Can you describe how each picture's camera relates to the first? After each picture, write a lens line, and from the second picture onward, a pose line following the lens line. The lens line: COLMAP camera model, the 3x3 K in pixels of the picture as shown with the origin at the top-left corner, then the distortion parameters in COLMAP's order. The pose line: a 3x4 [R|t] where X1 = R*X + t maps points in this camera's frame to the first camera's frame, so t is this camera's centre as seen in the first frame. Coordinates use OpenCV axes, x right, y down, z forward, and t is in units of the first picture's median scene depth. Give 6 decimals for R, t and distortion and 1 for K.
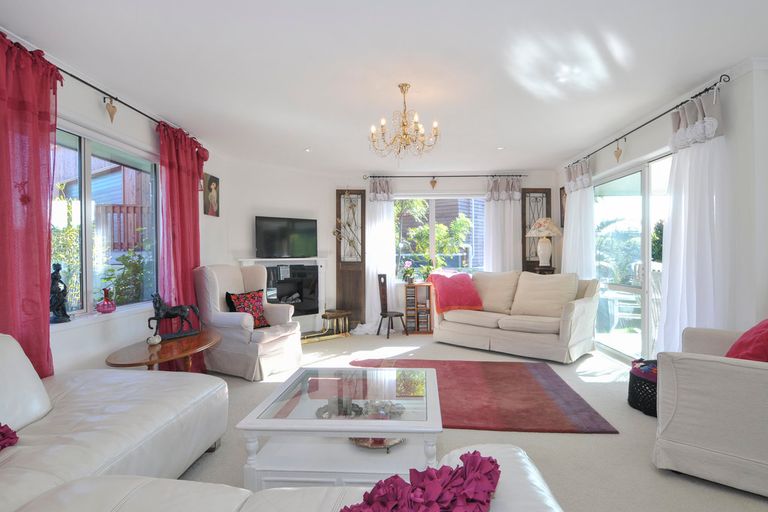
lens RADIAL K [[408.6, 0, 385.0], [0, 408.6, 258.2], [0, 0, 1]] dist [0.008469, -0.007287]
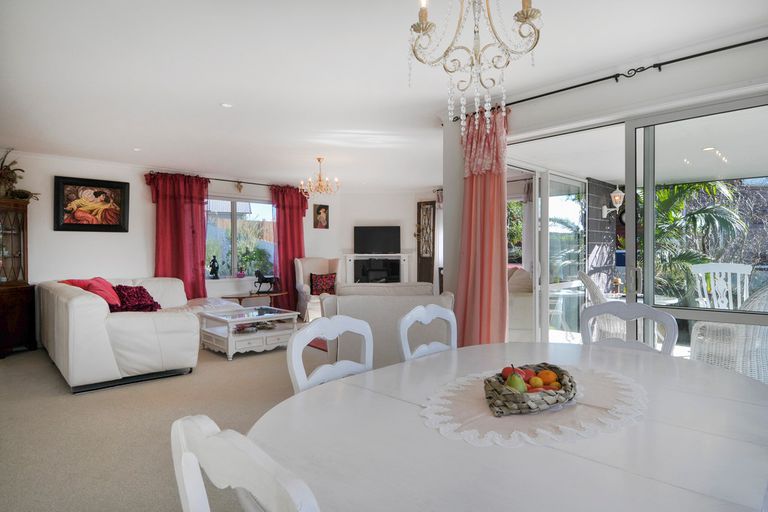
lens RADIAL K [[434.4, 0, 384.3], [0, 434.4, 255.3], [0, 0, 1]] dist [0.012406, -0.004600]
pose [[0.731982, 0.008829, -0.681266, 0.786231], [-0.005986, 0.999961, 0.006527, -0.005645], [0.681297, -0.000700, 0.732006, -0.102746]]
